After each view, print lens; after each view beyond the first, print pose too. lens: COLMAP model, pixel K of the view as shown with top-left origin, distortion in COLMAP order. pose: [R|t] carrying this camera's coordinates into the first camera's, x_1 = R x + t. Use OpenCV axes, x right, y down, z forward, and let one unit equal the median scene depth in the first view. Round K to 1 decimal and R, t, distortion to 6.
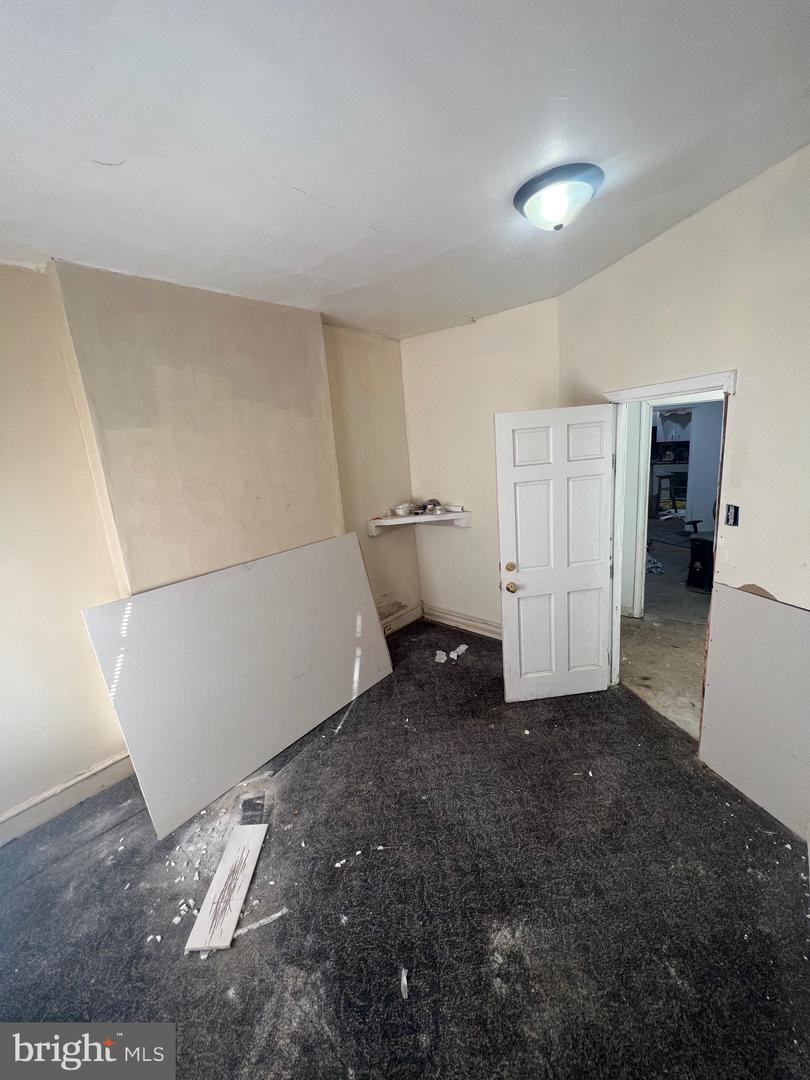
lens RADIAL K [[431.8, 0, 409.6], [0, 431.8, 540.1], [0, 0, 1]] dist [0.002177, 0.000041]
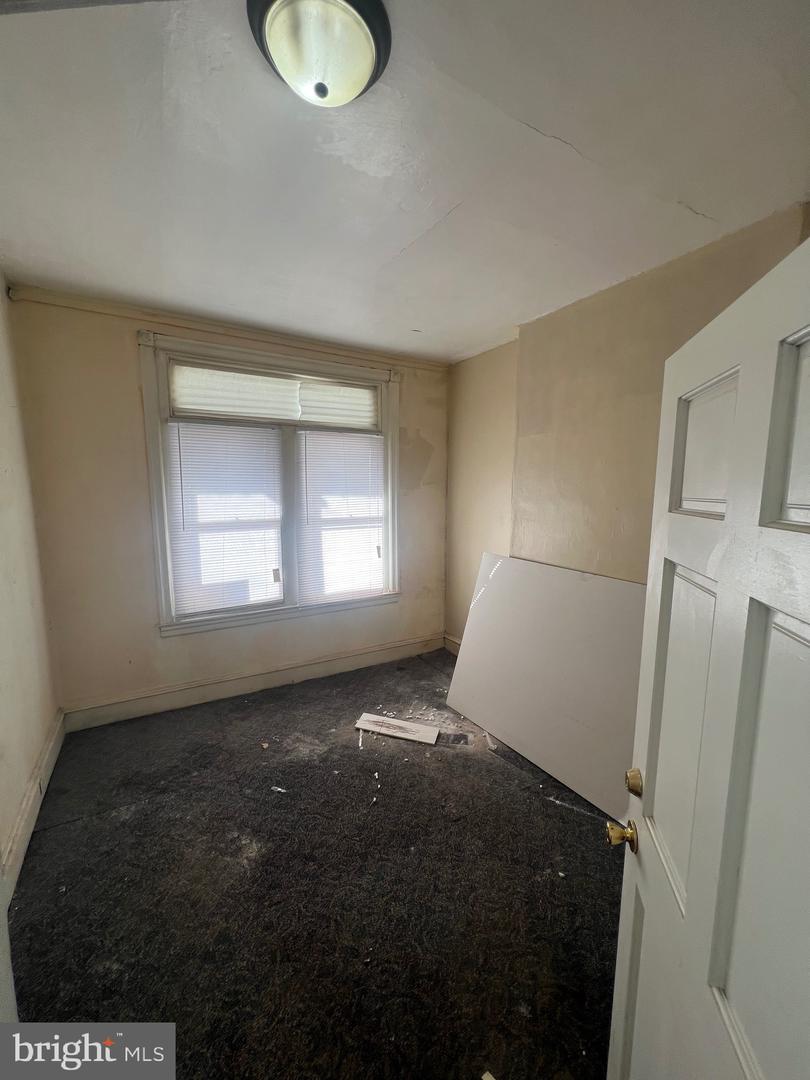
lens RADIAL K [[431.8, 0, 406.7], [0, 431.8, 538.1], [0, 0, 1]] dist [0.002177, 0.000041]
pose [[-0.335687, 0.190712, -0.922466, 0.796391], [-0.196851, 0.943466, 0.266688, -0.253115], [0.921175, 0.271112, -0.279167, 1.164721]]
